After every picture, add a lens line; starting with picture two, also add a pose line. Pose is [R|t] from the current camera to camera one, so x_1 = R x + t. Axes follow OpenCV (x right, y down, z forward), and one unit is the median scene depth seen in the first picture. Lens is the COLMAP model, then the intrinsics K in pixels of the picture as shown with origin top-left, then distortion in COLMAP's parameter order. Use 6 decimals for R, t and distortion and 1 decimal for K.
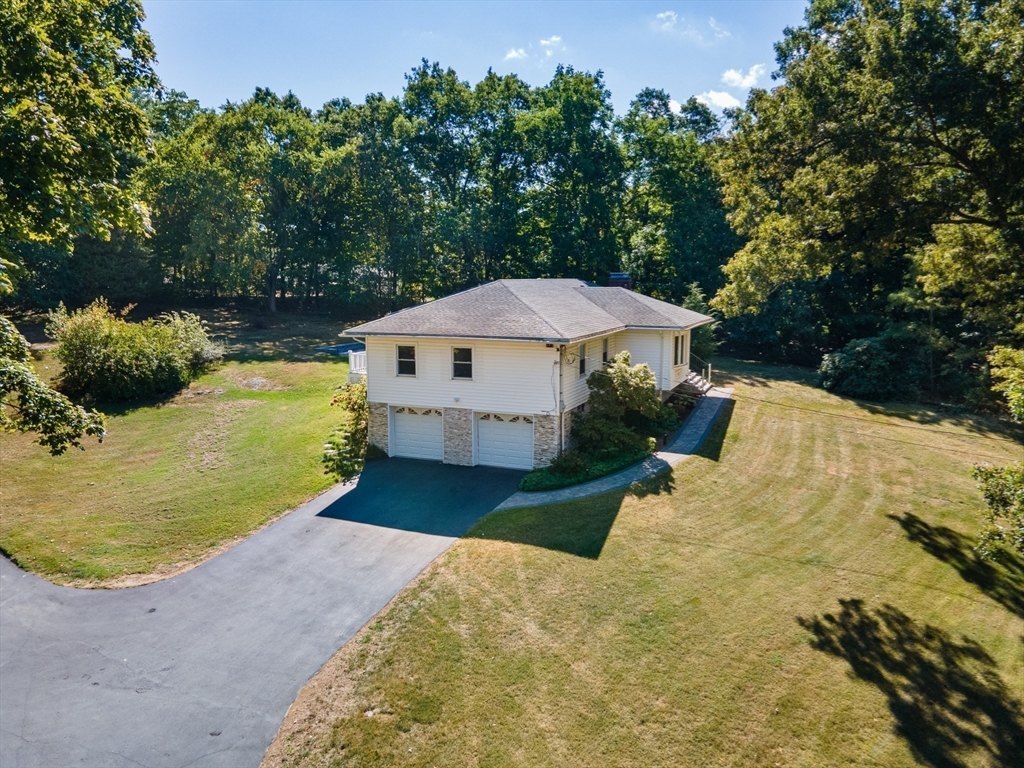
lens RADIAL K [[736.8, 0, 508.7], [0, 736.8, 389.5], [0, 0, 1]] dist [0.052320, 0.003311]
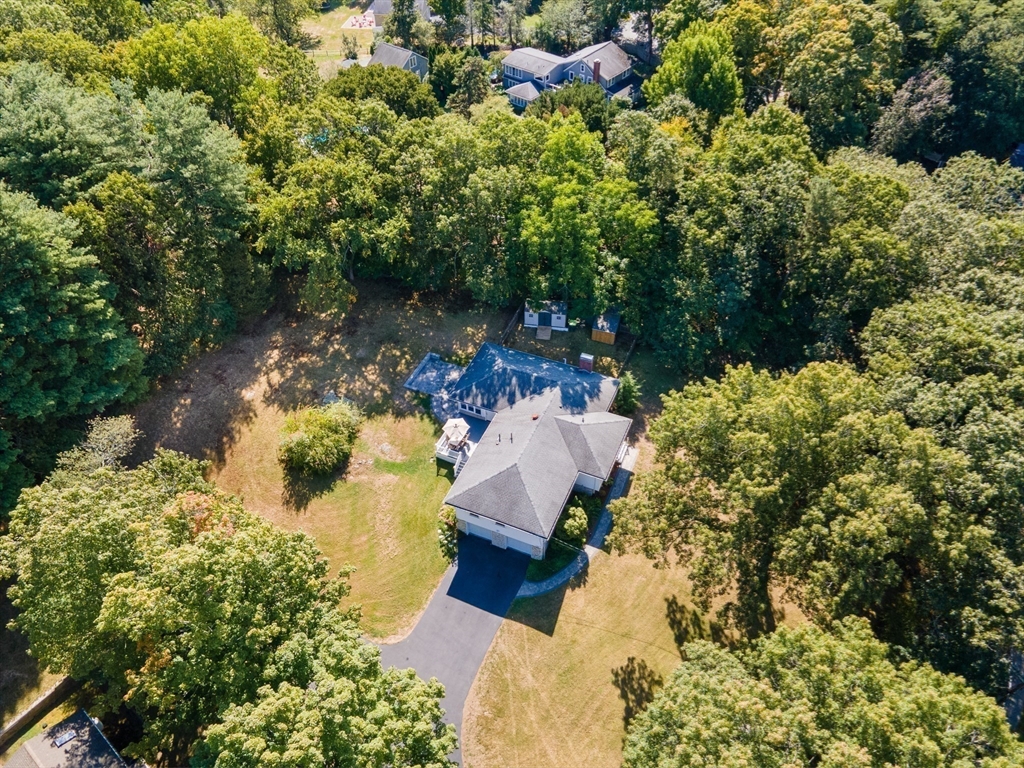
lens RADIAL K [[736.8, 0, 508.7], [0, 736.8, 389.5], [0, 0, 1]] dist [0.052320, 0.003311]
pose [[0.999911, -0.009484, -0.009393, -0.014670], [0.013202, 0.806433, 0.591177, -2.081170], [0.001968, -0.591249, 0.806487, -0.711021]]
